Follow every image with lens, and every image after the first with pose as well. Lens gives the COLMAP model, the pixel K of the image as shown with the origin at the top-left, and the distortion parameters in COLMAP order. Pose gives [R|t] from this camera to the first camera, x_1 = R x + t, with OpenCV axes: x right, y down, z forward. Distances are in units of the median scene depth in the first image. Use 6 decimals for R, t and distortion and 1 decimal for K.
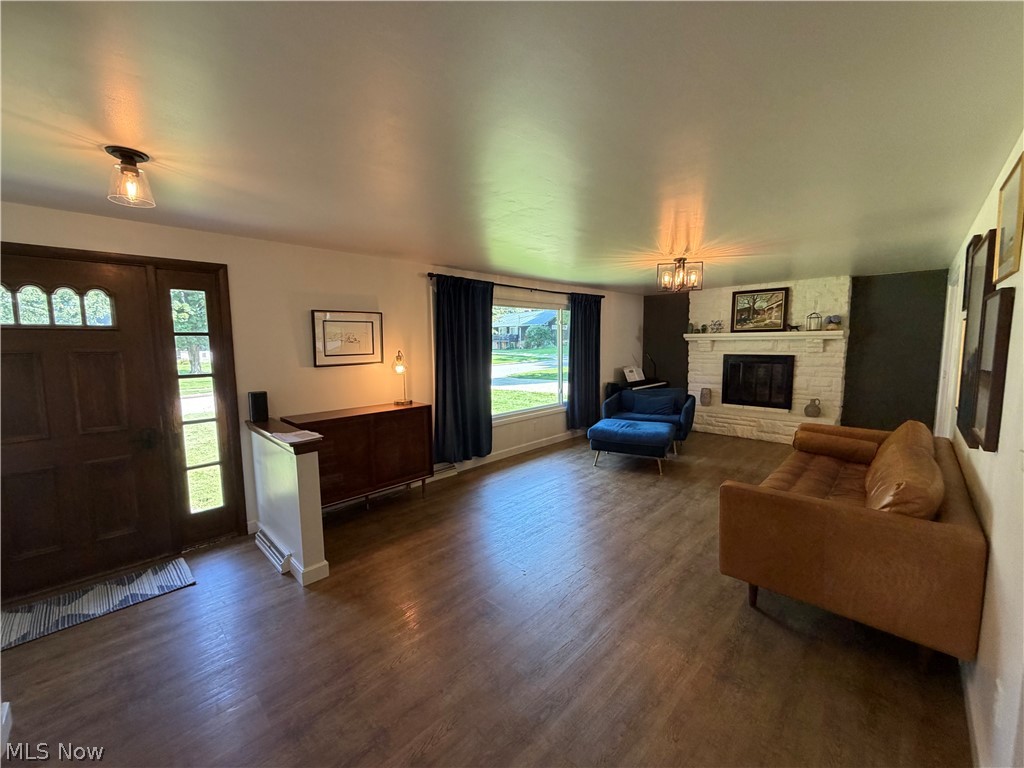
lens RADIAL K [[408.3, 0, 508.3], [0, 408.3, 381.8], [0, 0, 1]] dist [-0.004481, 0.000297]
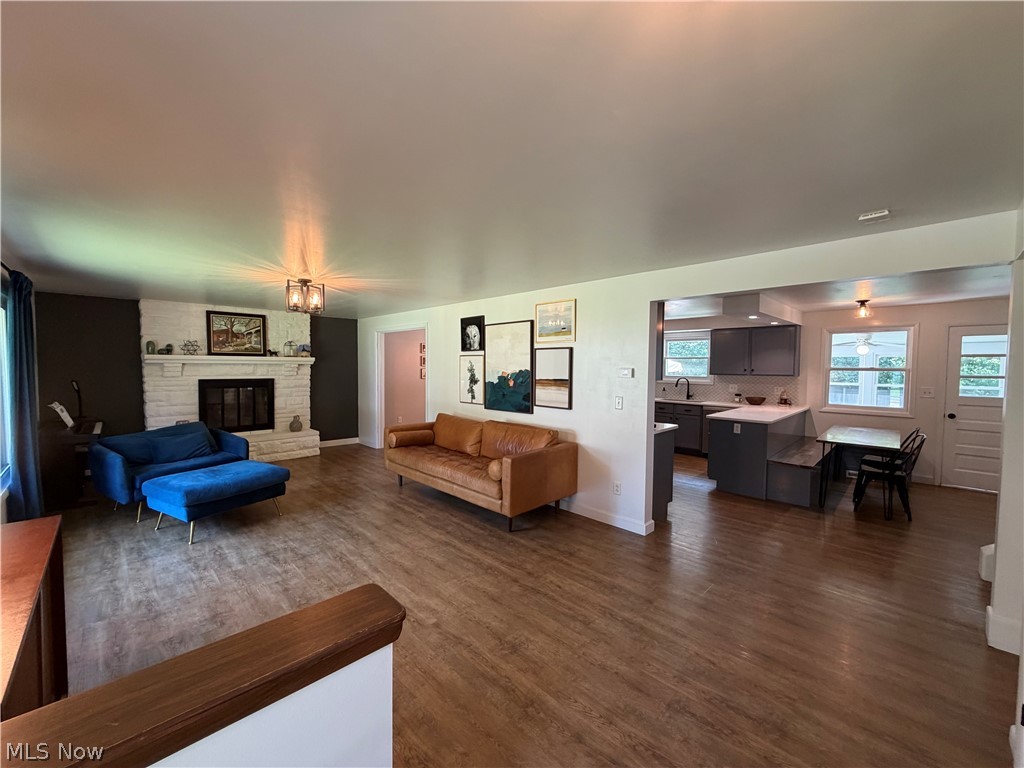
lens RADIAL K [[408.3, 0, 509.7], [0, 408.3, 383.0], [0, 0, 1]] dist [-0.004481, 0.000297]
pose [[0.009929, -0.030959, 0.999471, -0.463821], [0.089349, 0.995550, 0.029950, -0.036341], [-0.995951, 0.089004, 0.012651, 0.441472]]
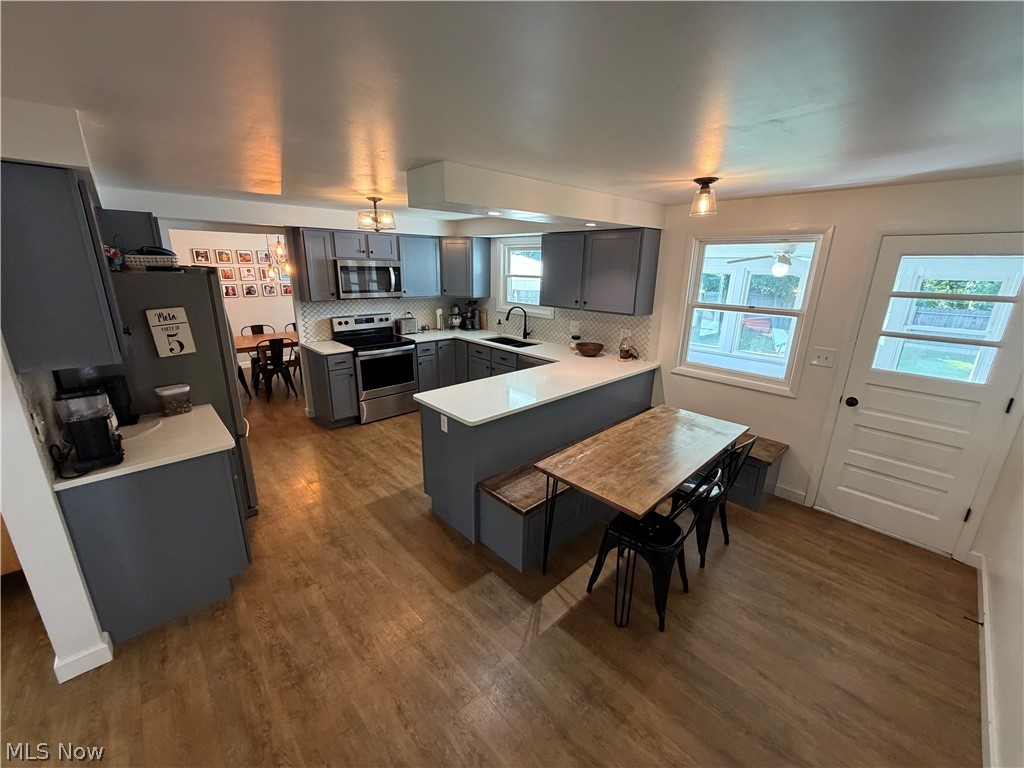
lens RADIAL K [[408.3, 0, 508.5], [0, 408.3, 385.6], [0, 0, 1]] dist [-0.004481, 0.000297]
pose [[0.046526, -0.273395, 0.960776, 0.003000], [0.082348, 0.959593, 0.269071, -0.042747], [-0.995517, 0.066599, 0.067159, -0.215481]]
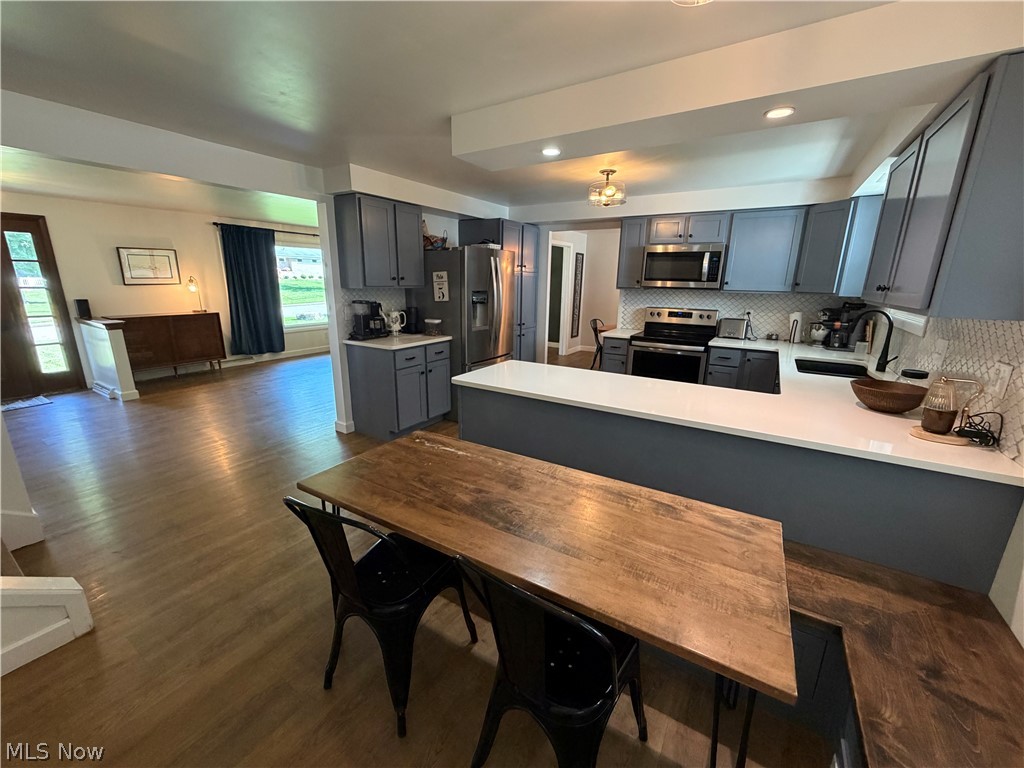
lens RADIAL K [[408.3, 0, 506.7], [0, 408.3, 383.8], [0, 0, 1]] dist [-0.004481, 0.000297]
pose [[0.976414, -0.028027, 0.214080, 0.454903], [-0.005154, 0.988231, 0.152884, 0.068142], [-0.215845, -0.150382, 0.964778, -0.648969]]
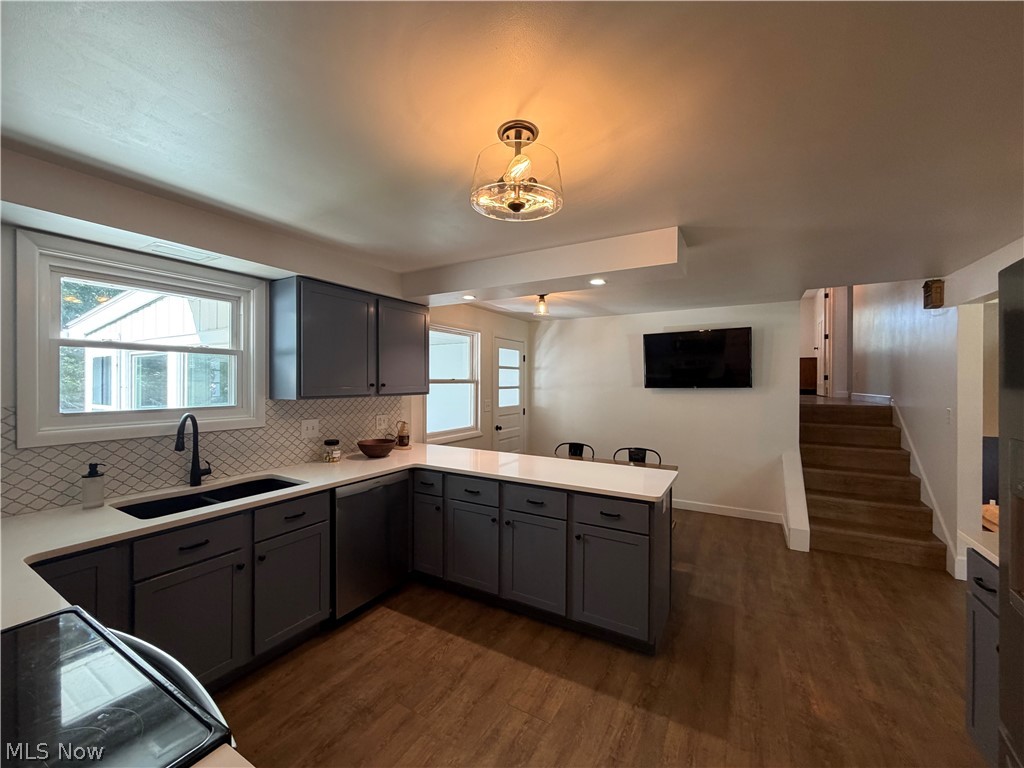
lens RADIAL K [[408.3, 0, 511.6], [0, 408.3, 383.4], [0, 0, 1]] dist [-0.004481, 0.000297]
pose [[-0.966429, 0.010442, -0.256721, 0.830946], [-0.016349, 0.994650, 0.102001, -0.037631], [0.256412, 0.102774, -0.961088, 0.325876]]
